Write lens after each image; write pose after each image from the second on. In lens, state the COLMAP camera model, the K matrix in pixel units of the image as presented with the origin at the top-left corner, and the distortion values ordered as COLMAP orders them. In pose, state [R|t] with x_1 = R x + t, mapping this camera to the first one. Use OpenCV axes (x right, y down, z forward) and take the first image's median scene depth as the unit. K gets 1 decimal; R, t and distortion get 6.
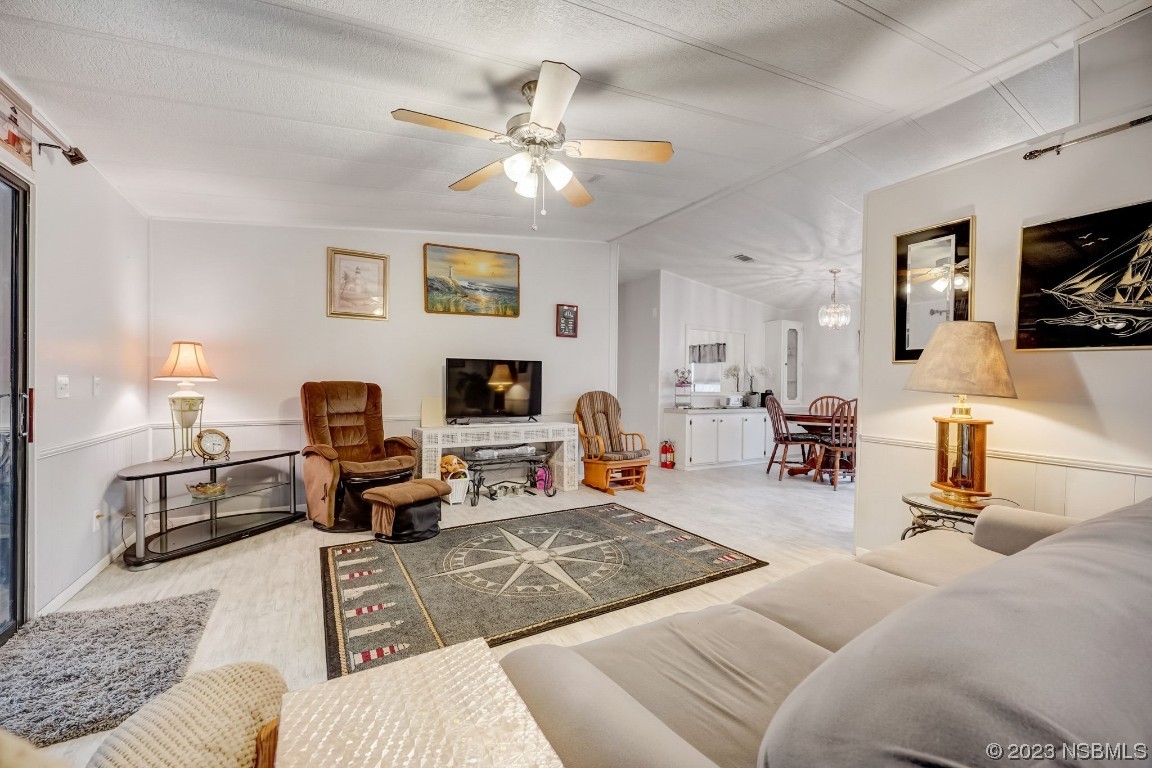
lens RADIAL K [[461.3, 0, 574.0], [0, 461.3, 385.6], [0, 0, 1]] dist [0.000190, -0.000188]
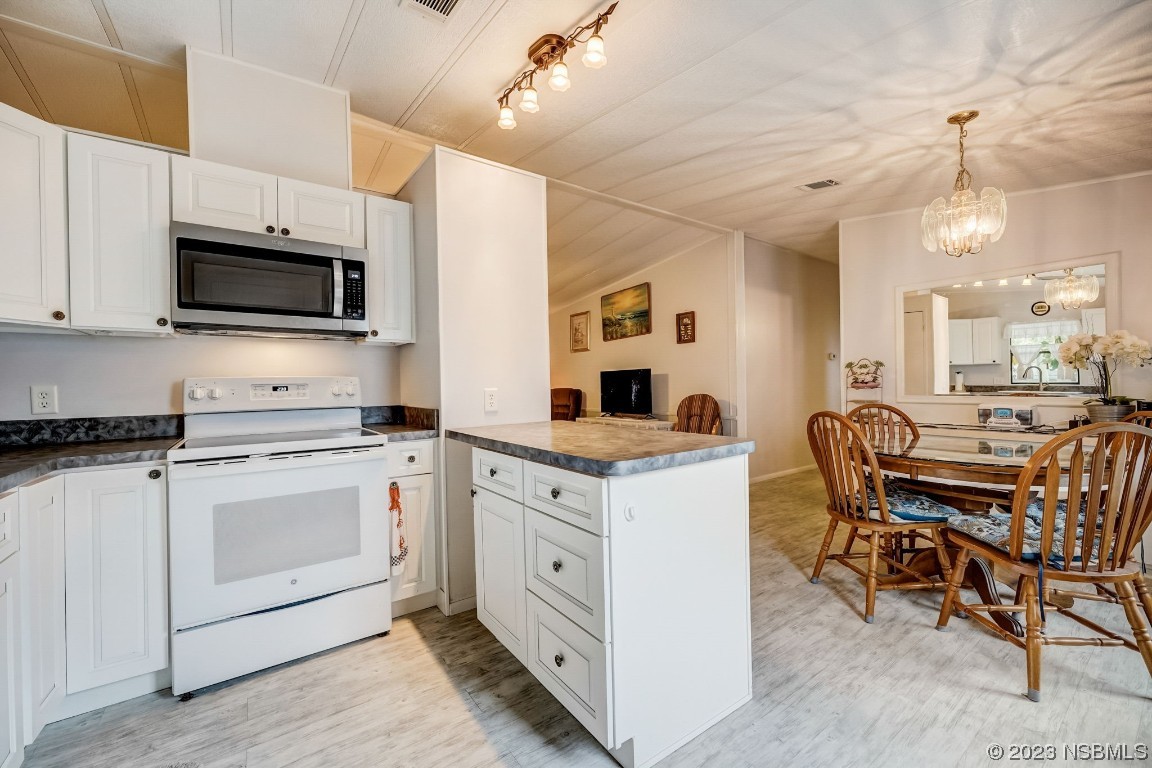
lens RADIAL K [[461.3, 0, 574.0], [0, 461.3, 385.6], [0, 0, 1]] dist [0.000190, -0.000188]
pose [[0.118502, -0.012035, -0.992881, 1.135918], [0.014483, 0.999841, -0.010391, 0.000747], [0.992848, -0.013149, 0.118657, 0.695081]]
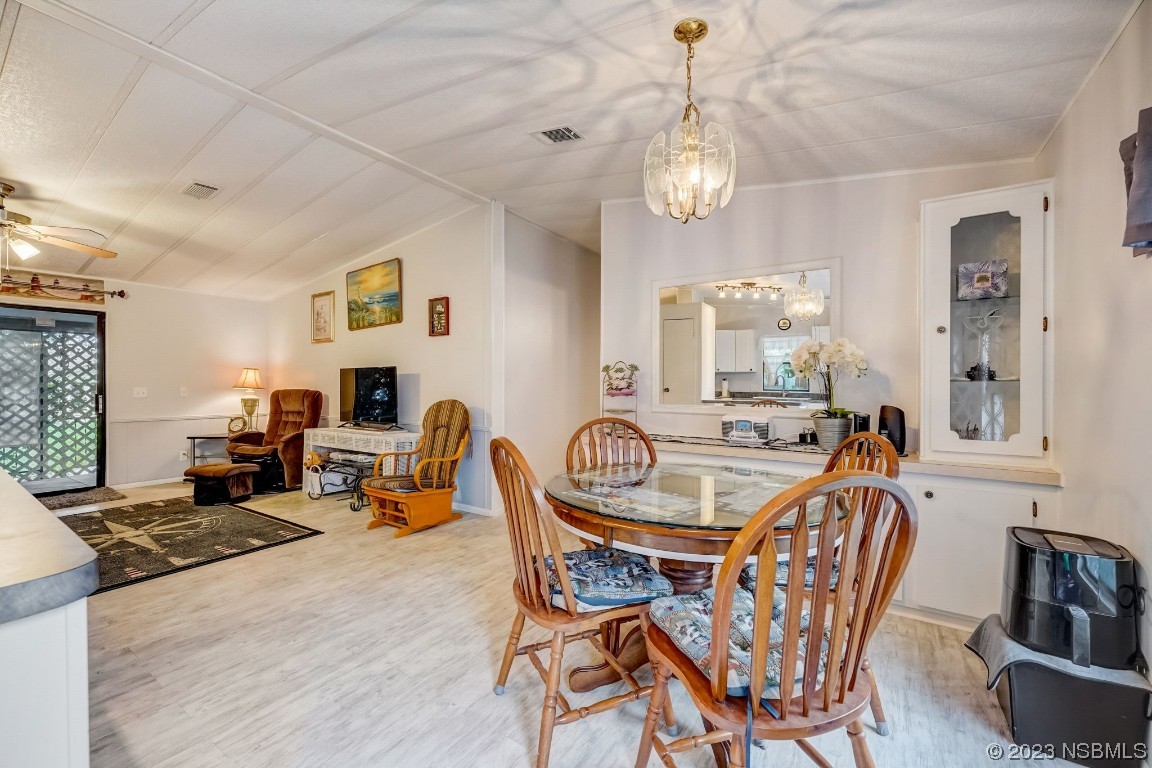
lens RADIAL K [[461.3, 0, 574.0], [0, 461.3, 385.6], [0, 0, 1]] dist [0.000190, -0.000188]
pose [[0.458733, -0.008416, -0.888534, 0.967078], [0.002287, 0.999963, -0.008291, -0.005793], [0.888571, 0.001771, 0.458735, 0.935792]]
